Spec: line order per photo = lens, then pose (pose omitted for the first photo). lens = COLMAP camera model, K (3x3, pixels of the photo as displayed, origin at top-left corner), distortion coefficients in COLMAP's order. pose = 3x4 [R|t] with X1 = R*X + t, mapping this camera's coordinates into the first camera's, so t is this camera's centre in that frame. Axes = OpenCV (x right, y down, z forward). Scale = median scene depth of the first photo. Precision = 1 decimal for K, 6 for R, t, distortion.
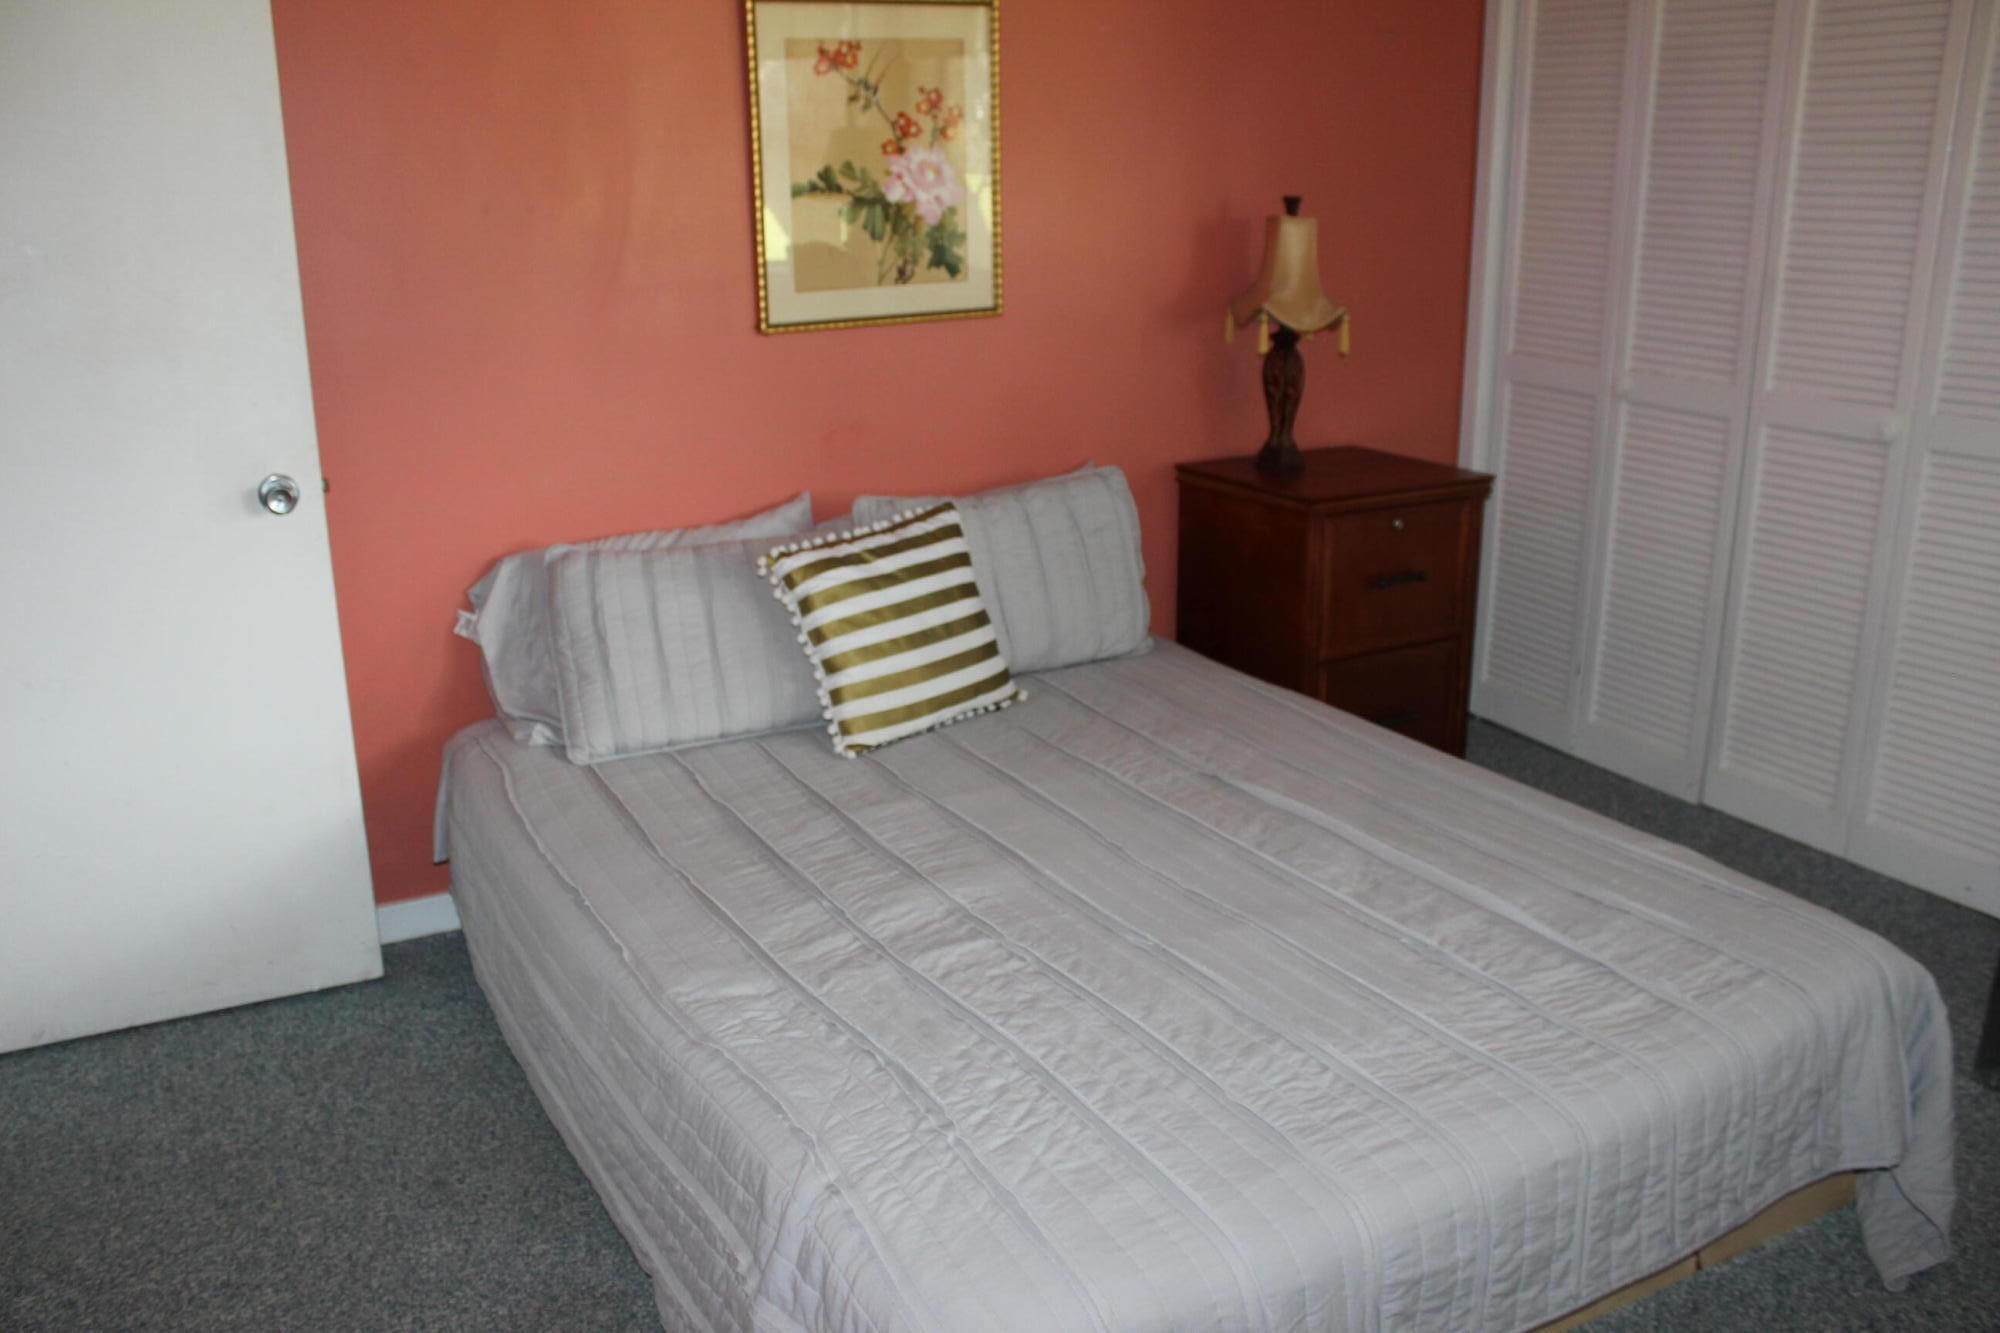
lens RADIAL K [[1661.6, 0, 1003.4], [0, 1661.6, 630.1], [0, 0, 1]] dist [-0.077840, 0.004331]
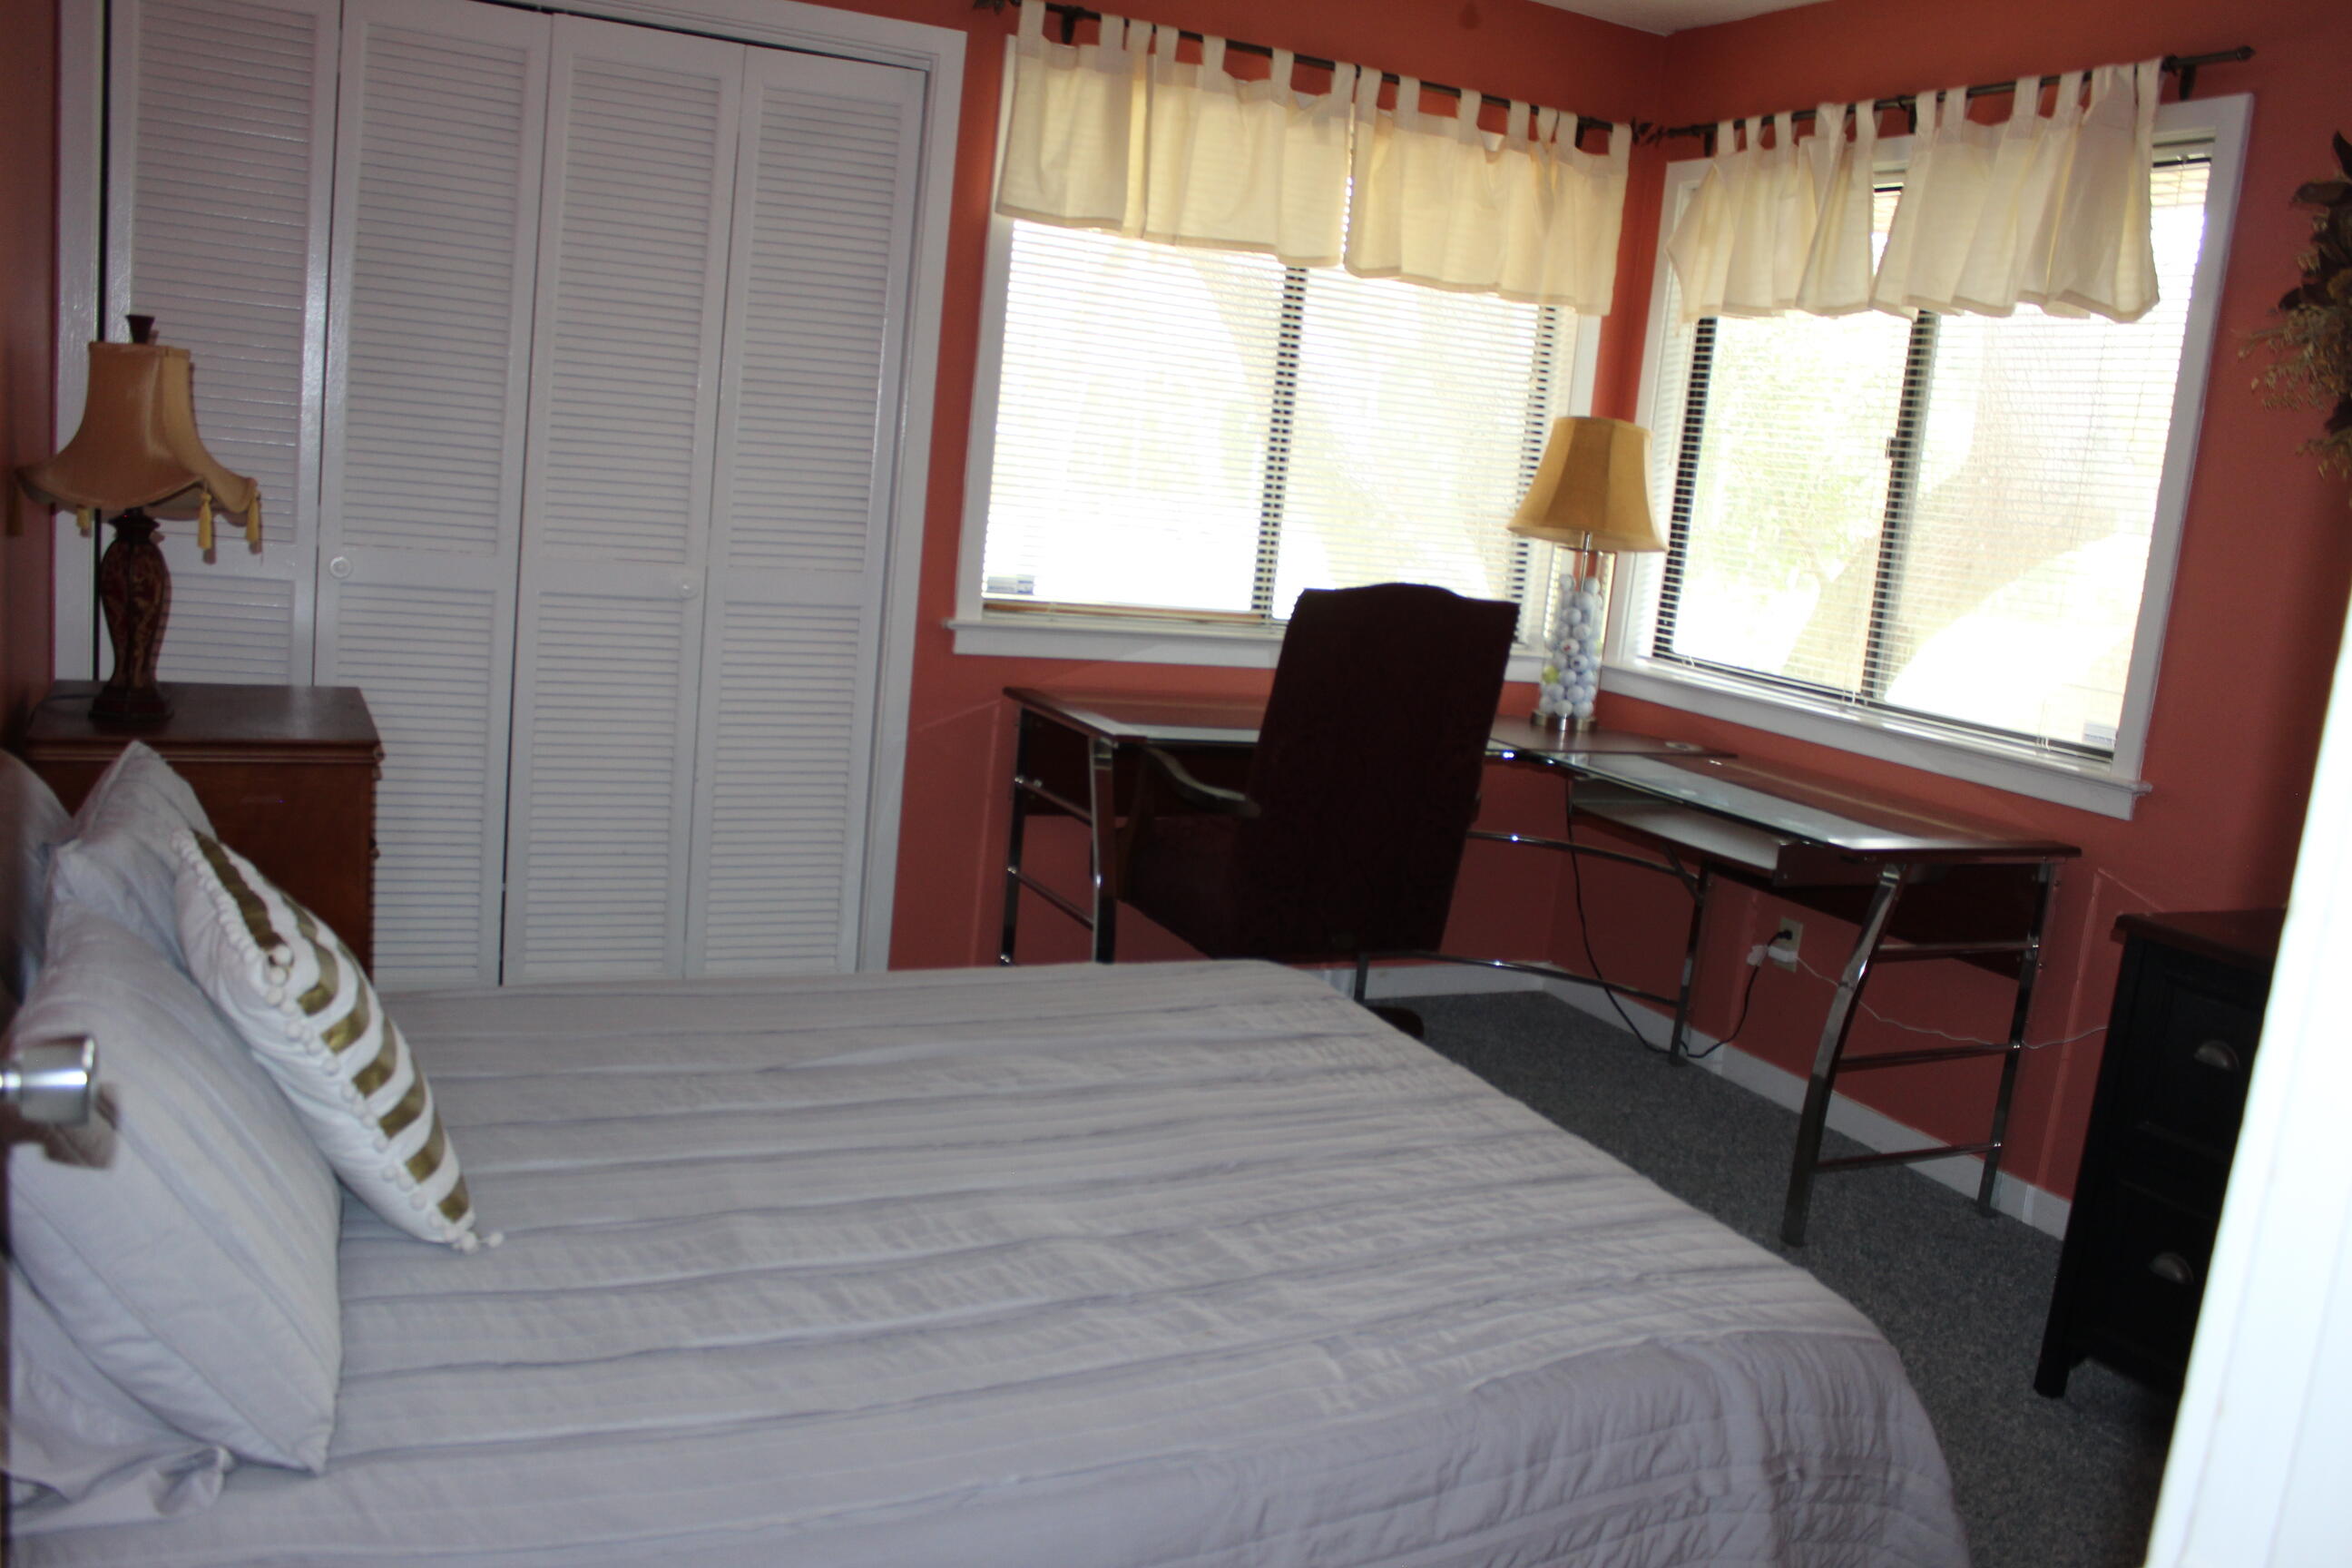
lens RADIAL K [[1954.0, 0, 1180.0], [0, 1954.0, 741.2], [0, 0, 1]] dist [-0.077840, 0.004331]
pose [[0.068083, -0.142836, 0.987402, -0.738631], [0.179474, 0.975306, 0.128711, -0.146169], [-0.981404, 0.168450, 0.092037, 0.673667]]
